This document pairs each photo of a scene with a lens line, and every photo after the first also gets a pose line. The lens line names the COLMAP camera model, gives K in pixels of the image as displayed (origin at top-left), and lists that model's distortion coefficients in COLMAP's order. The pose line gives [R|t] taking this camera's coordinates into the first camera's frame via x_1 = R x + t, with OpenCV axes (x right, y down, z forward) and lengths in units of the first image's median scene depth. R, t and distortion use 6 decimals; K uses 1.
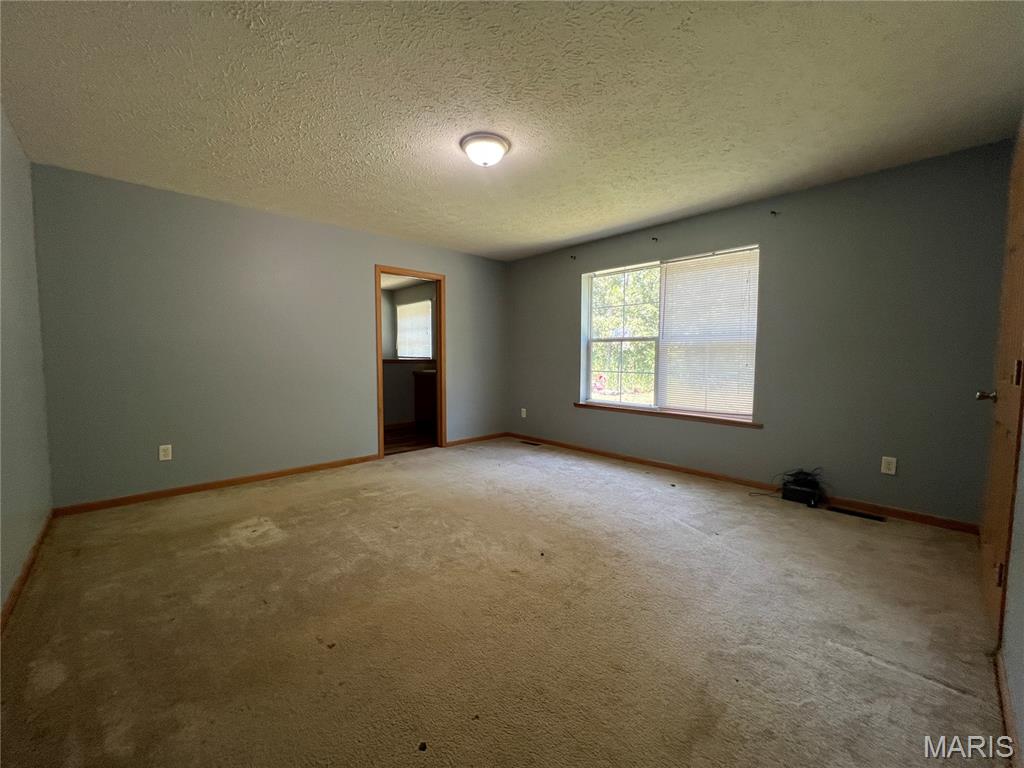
lens RADIAL K [[409.3, 0, 511.2], [0, 409.3, 380.8], [0, 0, 1]] dist [-0.001429, -0.000115]
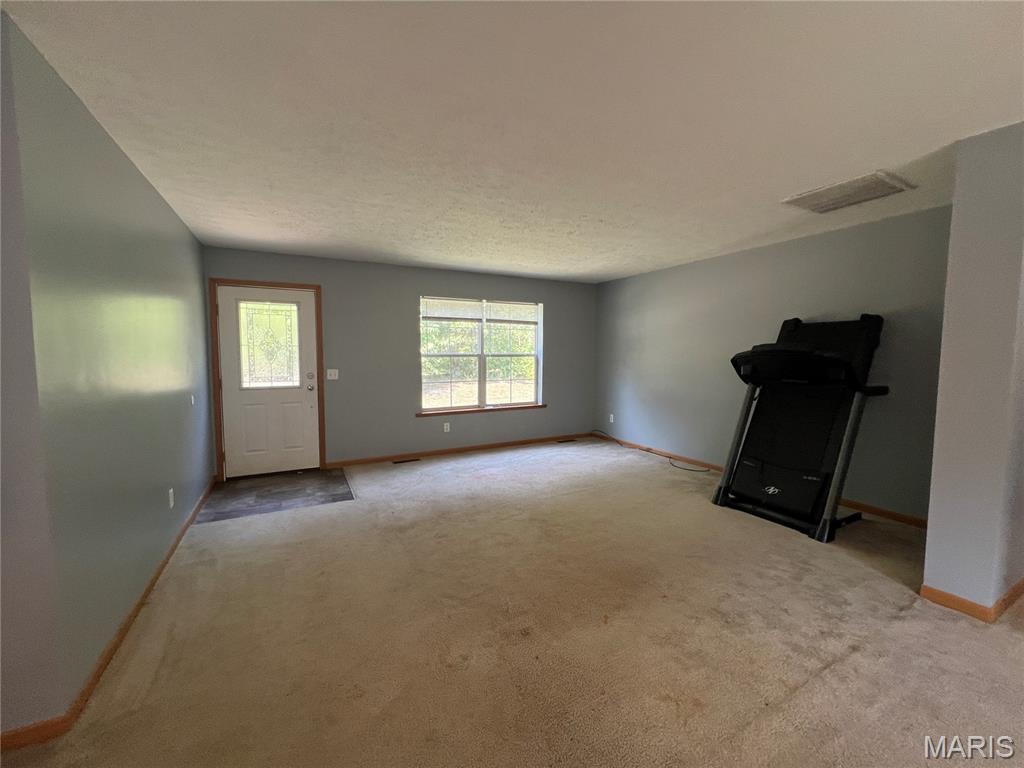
lens RADIAL K [[409.3, 0, 511.2], [0, 409.3, 380.8], [0, 0, 1]] dist [-0.001429, -0.000115]
pose [[0.253686, -0.068043, 0.964890, -0.950989], [0.067462, 0.996338, 0.052524, -0.084523], [-0.964931, 0.051769, 0.257347, 0.560915]]
